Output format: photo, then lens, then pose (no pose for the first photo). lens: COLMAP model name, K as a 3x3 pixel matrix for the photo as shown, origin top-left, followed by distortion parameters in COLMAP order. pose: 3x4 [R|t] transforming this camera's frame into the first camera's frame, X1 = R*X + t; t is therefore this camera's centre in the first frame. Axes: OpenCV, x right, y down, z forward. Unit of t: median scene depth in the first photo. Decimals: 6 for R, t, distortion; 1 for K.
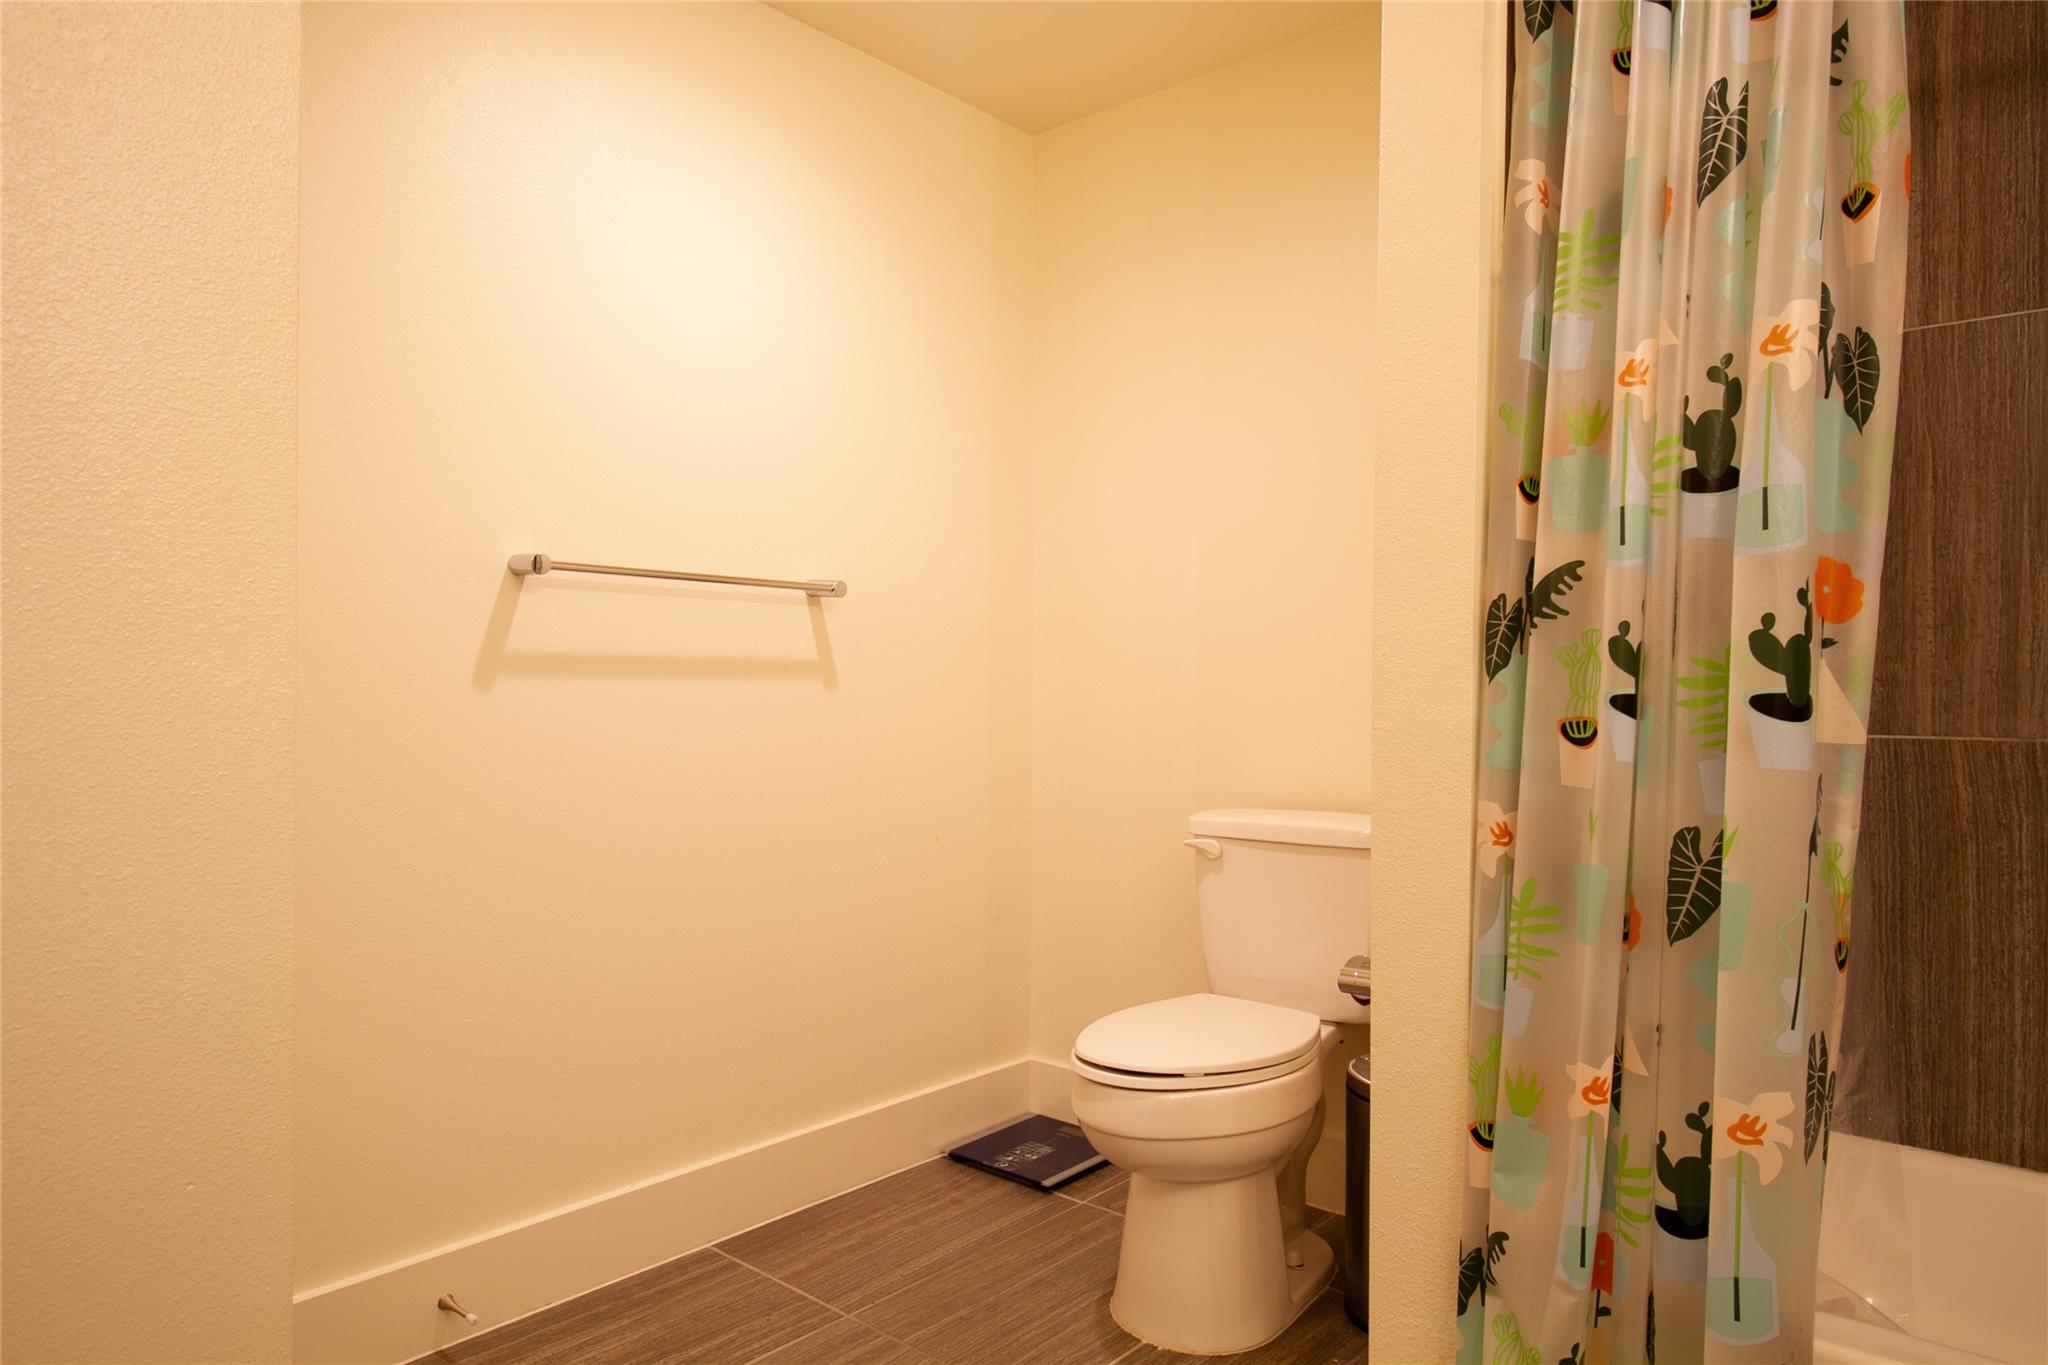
lens RADIAL K [[1268.2, 0, 1024.2], [0, 1268.2, 692.1], [0, 0, 1]] dist [0.006699, 0.001038]
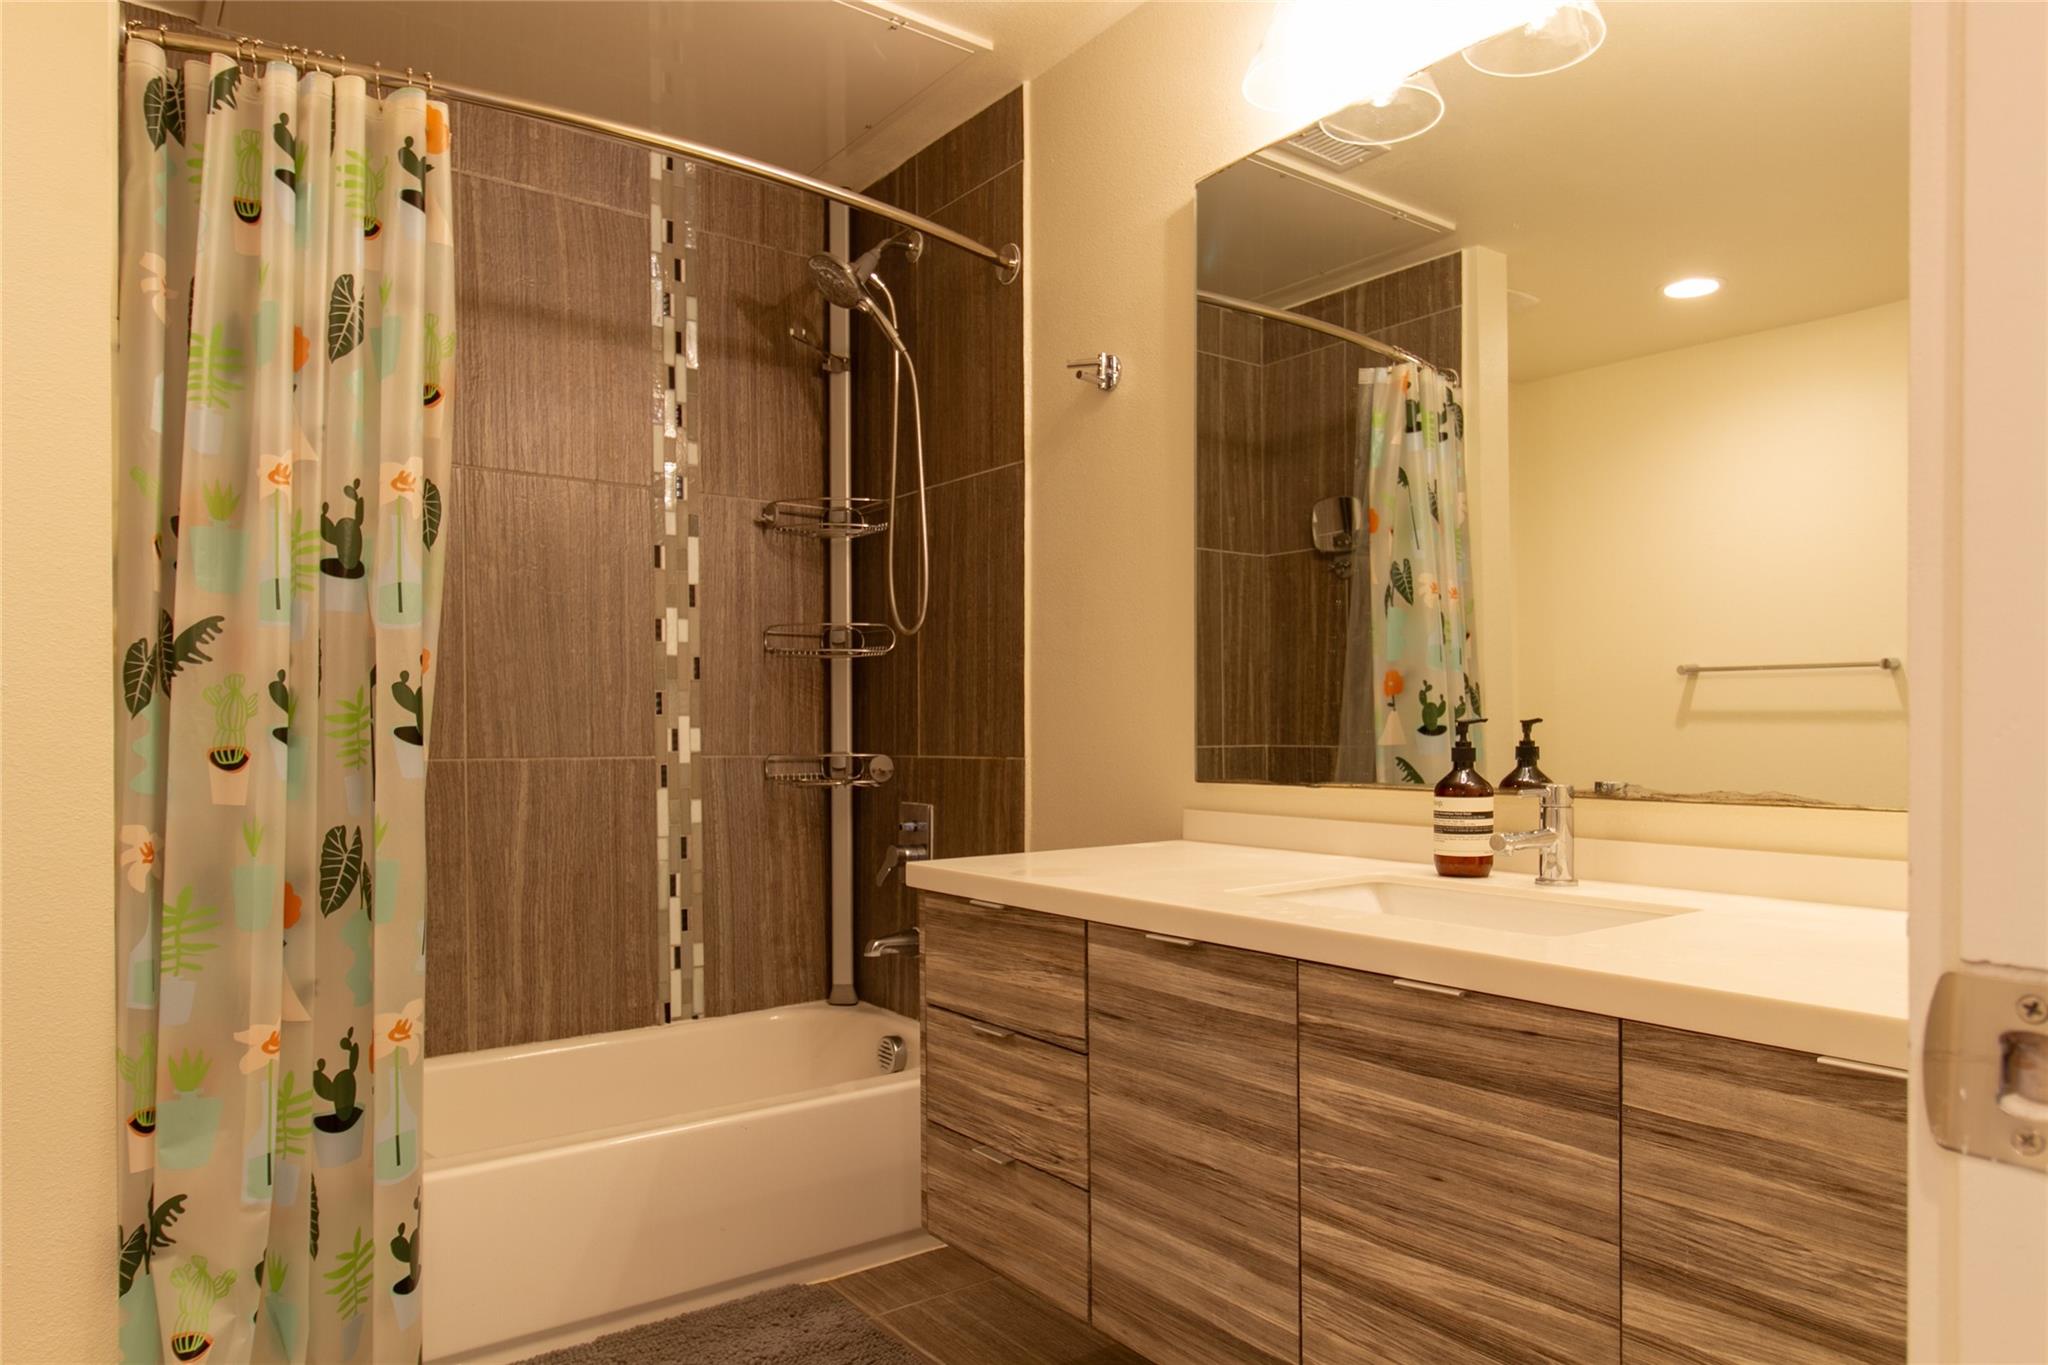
lens RADIAL K [[1292.3, 0, 1026.2], [0, 1292.3, 730.5], [0, 0, 1]] dist [0.000137, -0.000138]
pose [[0.207919, -0.003450, 0.978140, -0.622464], [0.005027, 0.999984, 0.002459, 0.005221], [-0.978133, 0.004406, 0.207933, 0.004176]]
